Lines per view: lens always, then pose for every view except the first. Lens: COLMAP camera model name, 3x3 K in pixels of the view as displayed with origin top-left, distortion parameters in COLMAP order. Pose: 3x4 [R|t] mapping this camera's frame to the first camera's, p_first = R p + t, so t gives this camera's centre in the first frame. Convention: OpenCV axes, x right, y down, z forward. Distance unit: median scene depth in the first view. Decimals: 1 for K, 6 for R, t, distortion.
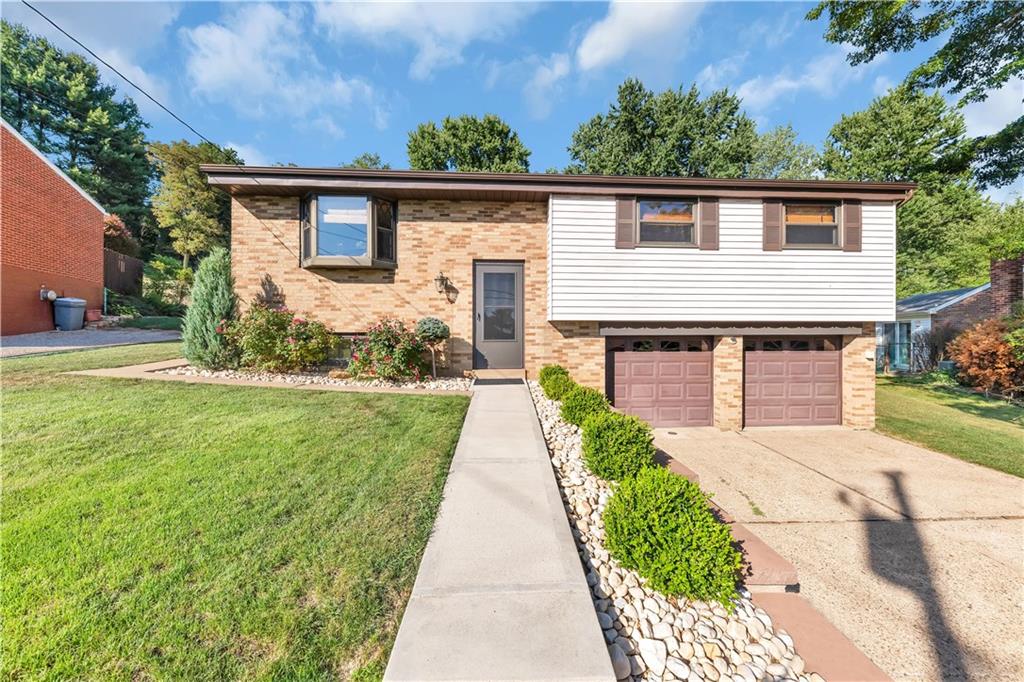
lens RADIAL K [[361.4, 0, 512.0], [0, 361.4, 341.0], [0, 0, 1]] dist [0.000516, -0.000361]
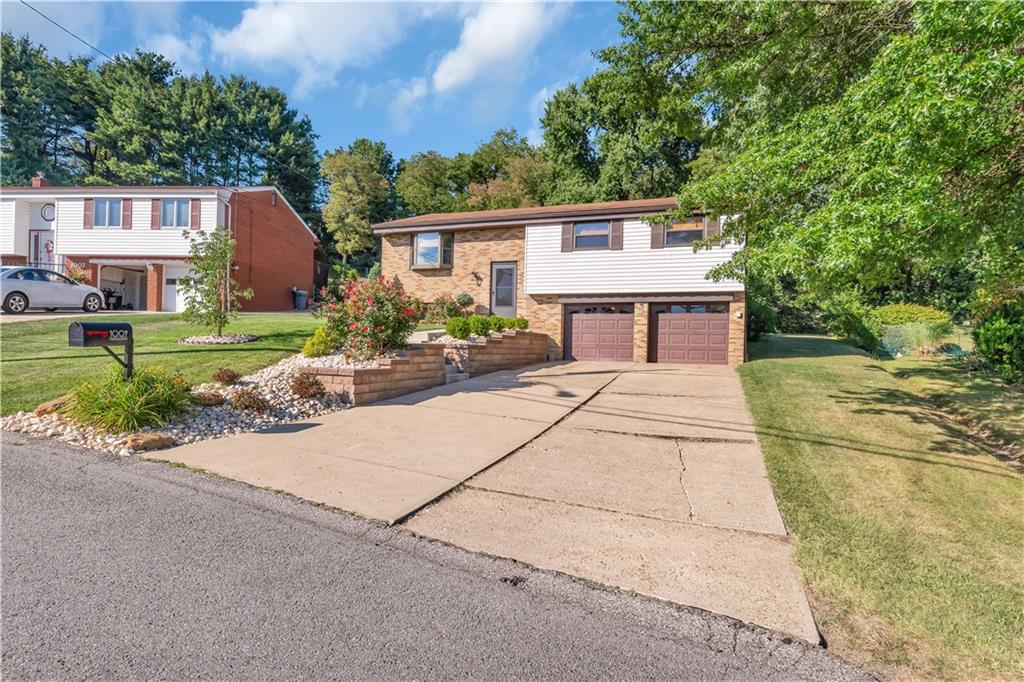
lens RADIAL K [[542.7, 0, 514.8], [0, 542.7, 352.7], [0, 0, 1]] dist [0.002475, 0.000576]
pose [[0.918789, 0.022460, -0.394109, 1.081304], [-0.024705, 0.999695, -0.000625, 0.228762], [0.393975, 0.010311, 0.919064, -1.444065]]
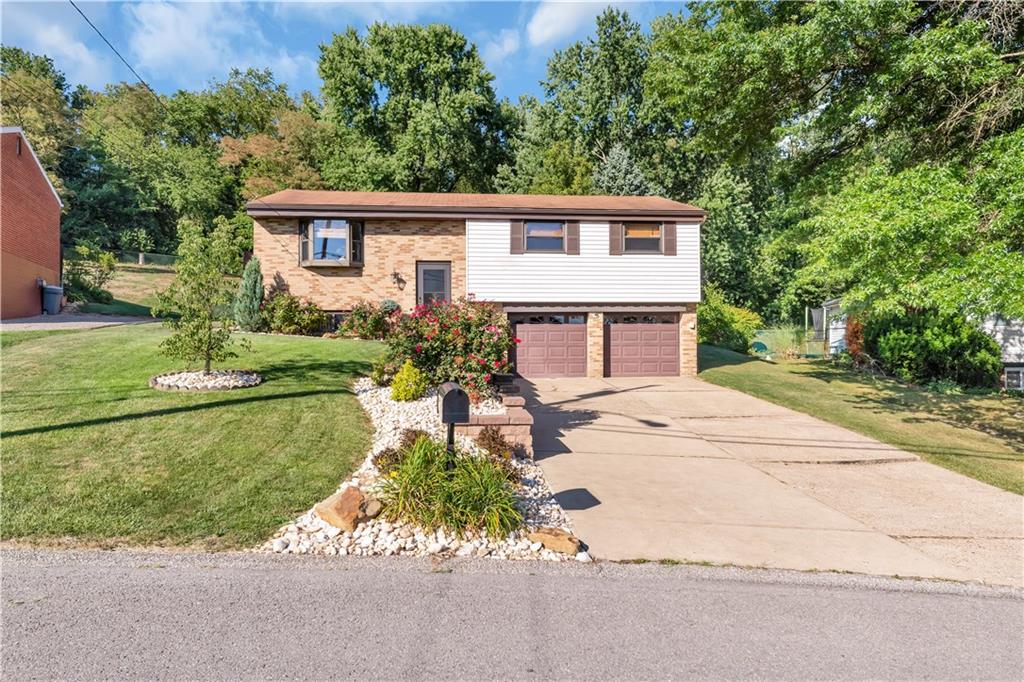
lens RADIAL K [[657.4, 0, 512.0], [0, 657.4, 341.0], [0, 0, 1]] dist [0.003702, 0.000809]
pose [[0.999075, -0.005257, 0.042687, 0.166633], [0.006174, 0.999752, -0.021394, 0.160689], [-0.042564, 0.021638, 0.998859, -1.674721]]
